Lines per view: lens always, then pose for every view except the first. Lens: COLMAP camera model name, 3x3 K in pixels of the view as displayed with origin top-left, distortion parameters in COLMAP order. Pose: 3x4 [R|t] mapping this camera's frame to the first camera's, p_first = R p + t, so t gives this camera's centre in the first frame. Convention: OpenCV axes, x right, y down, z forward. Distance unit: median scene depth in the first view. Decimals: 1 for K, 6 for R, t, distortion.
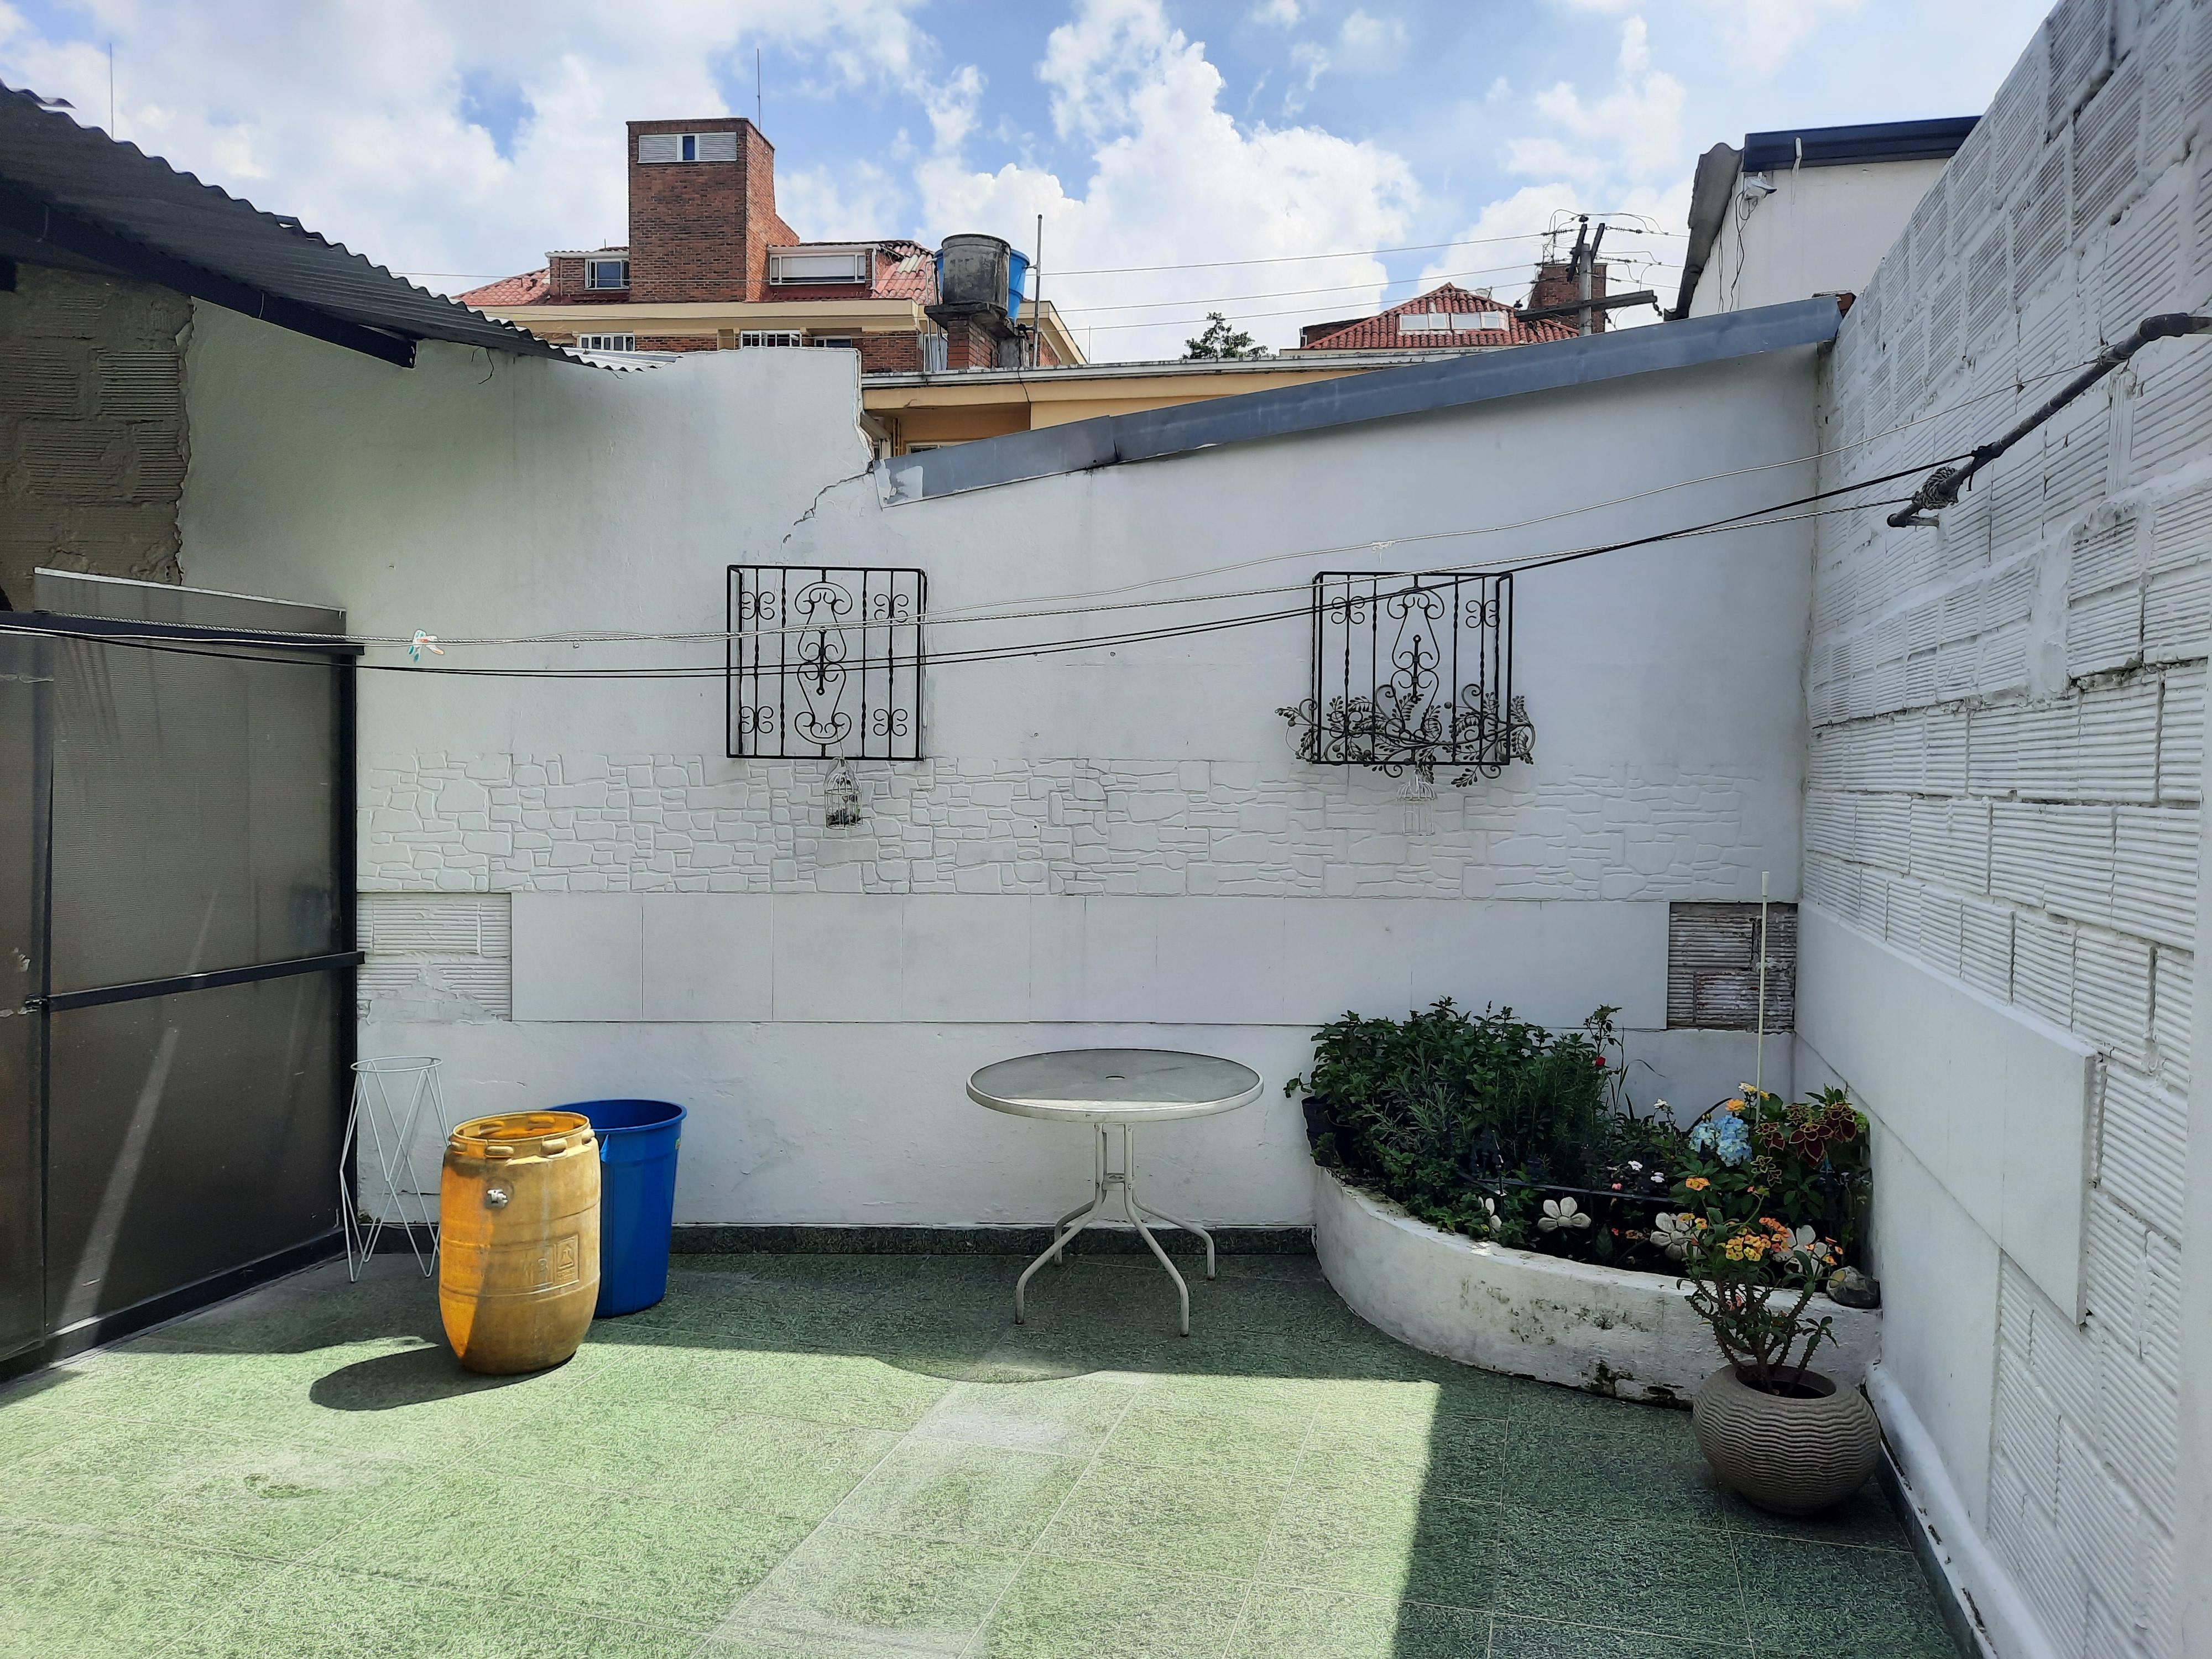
lens RADIAL K [[1638.3, 0, 1107.9], [0, 1638.3, 827.3], [0, 0, 1]] dist [0.020958, -0.005002]
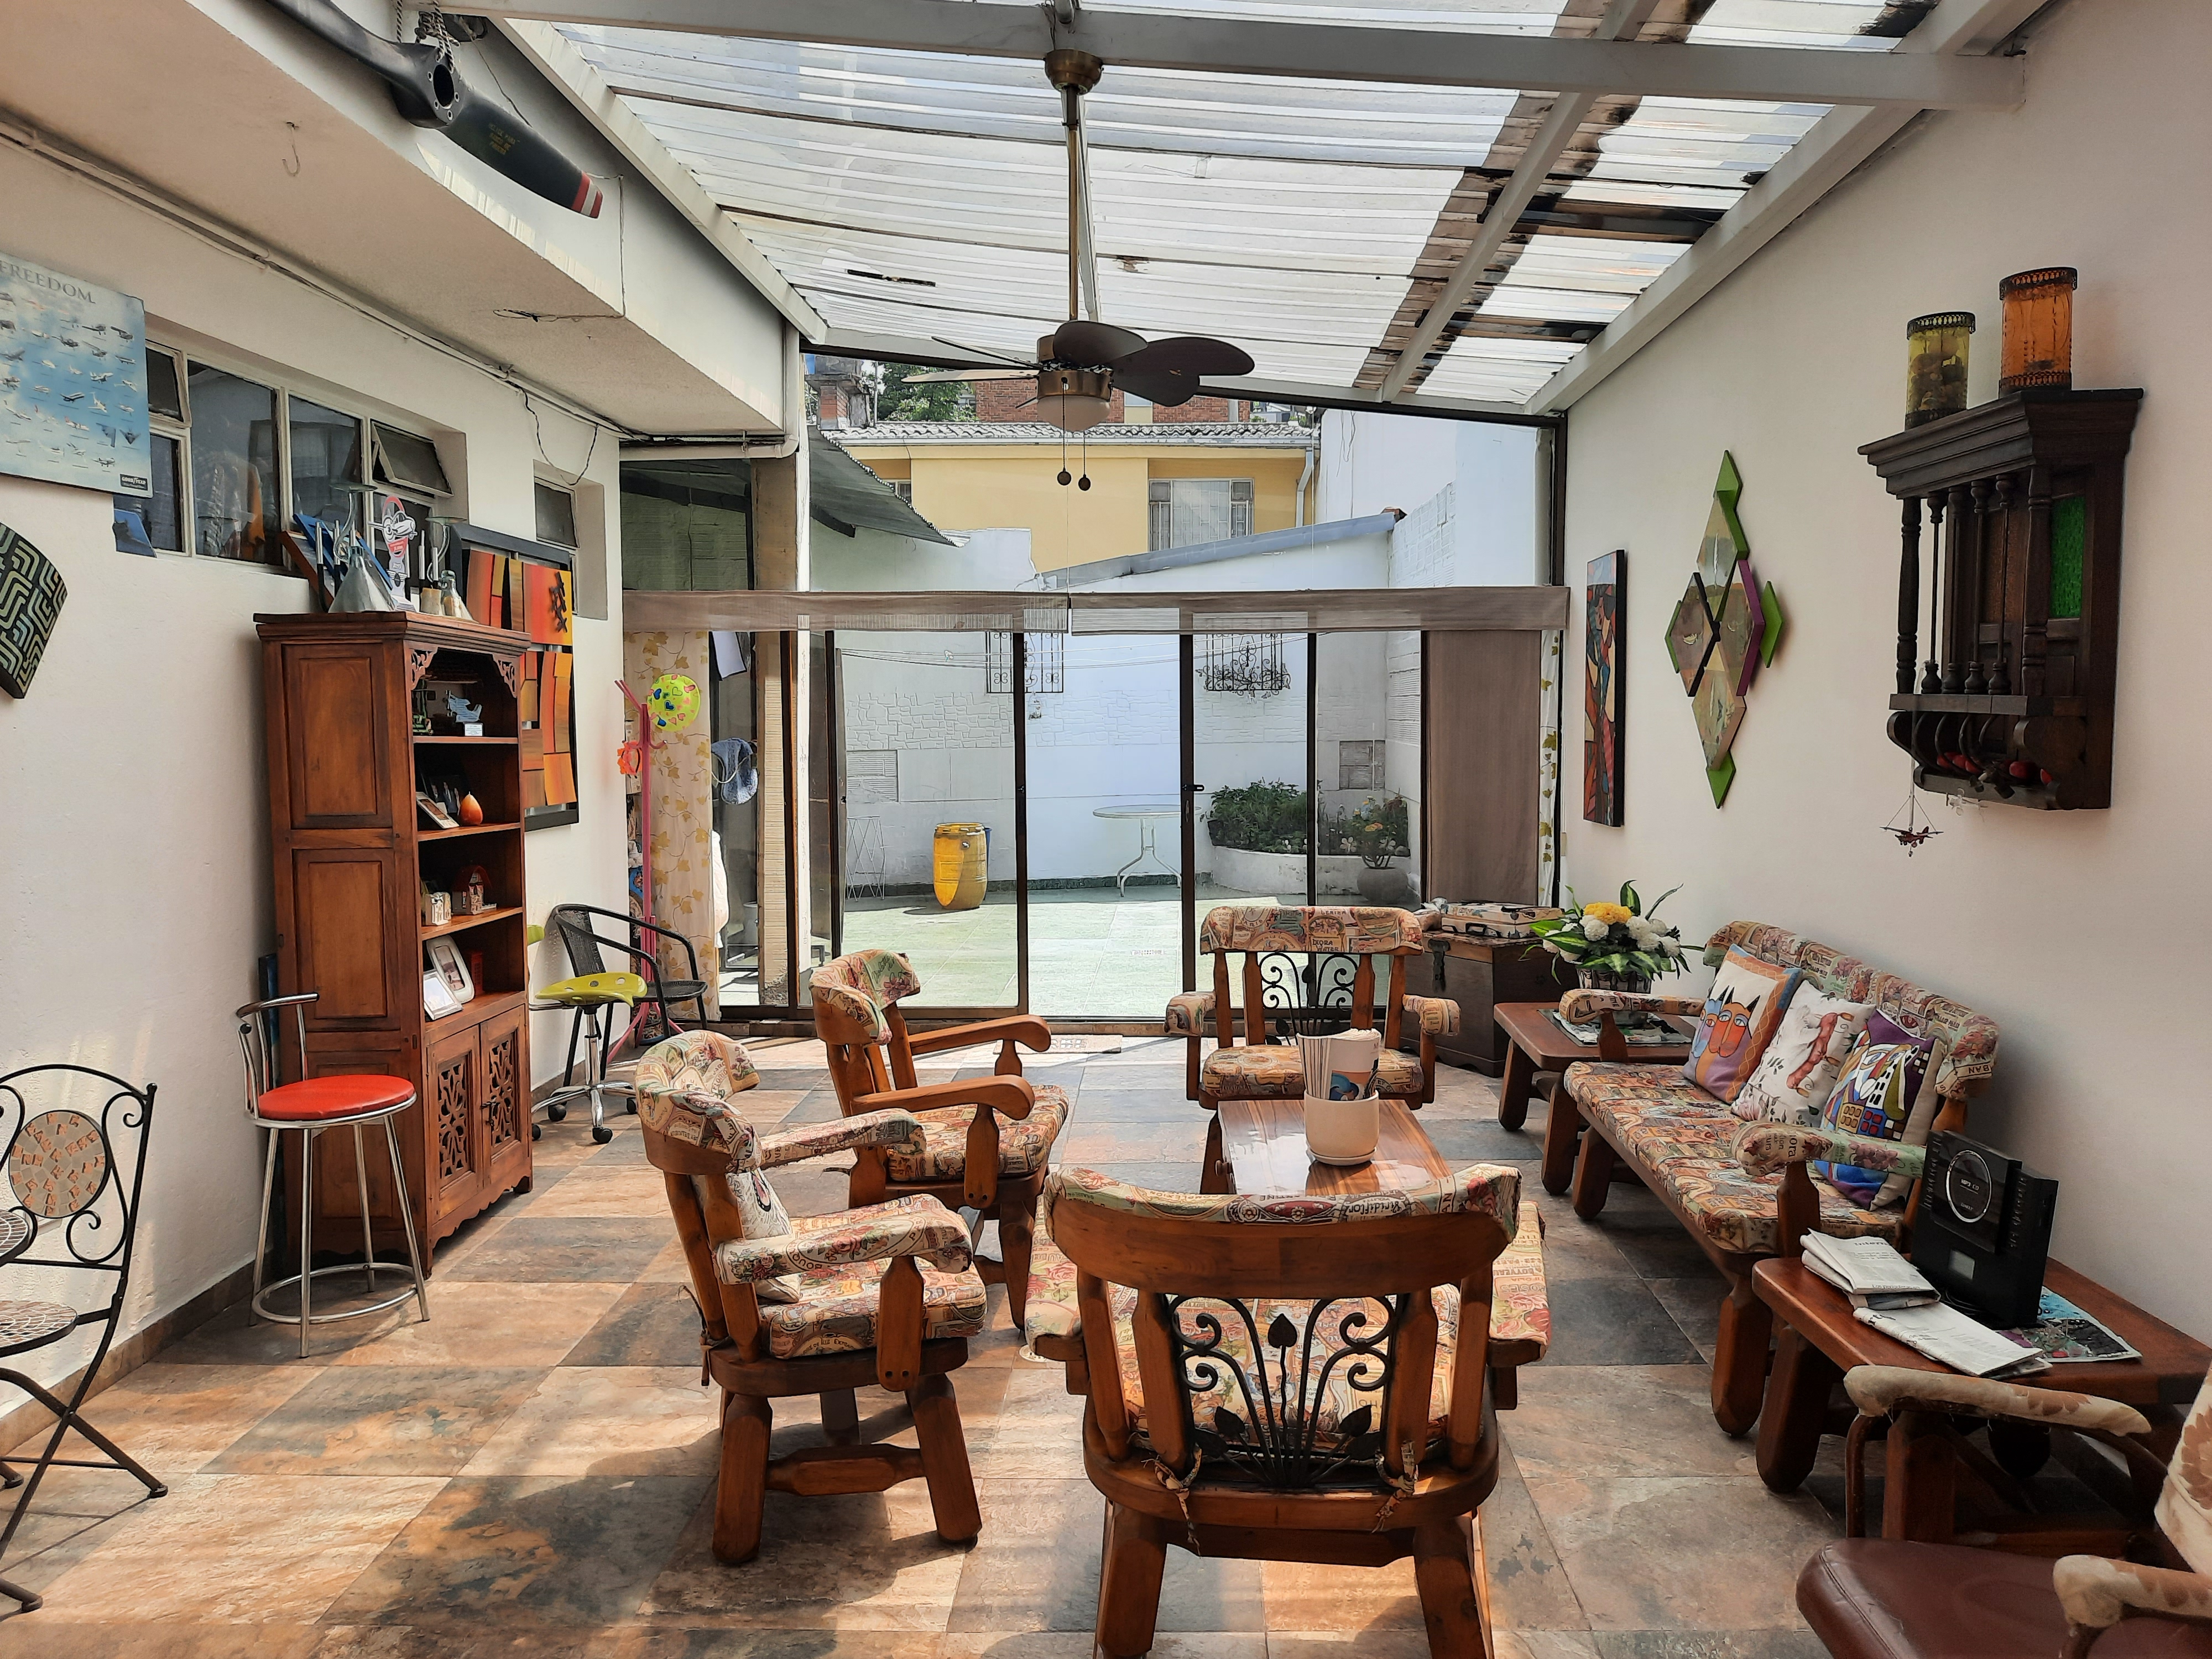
lens RADIAL K [[1638.3, 0, 1105.0], [0, 1638.3, 828.6], [0, 0, 1]] dist [0.020958, -0.005002]
pose [[0.974591, -0.035560, 0.221149, -0.619645], [0.026379, 0.998669, 0.044330, 0.059811], [-0.222431, -0.037370, 0.974232, -1.503071]]
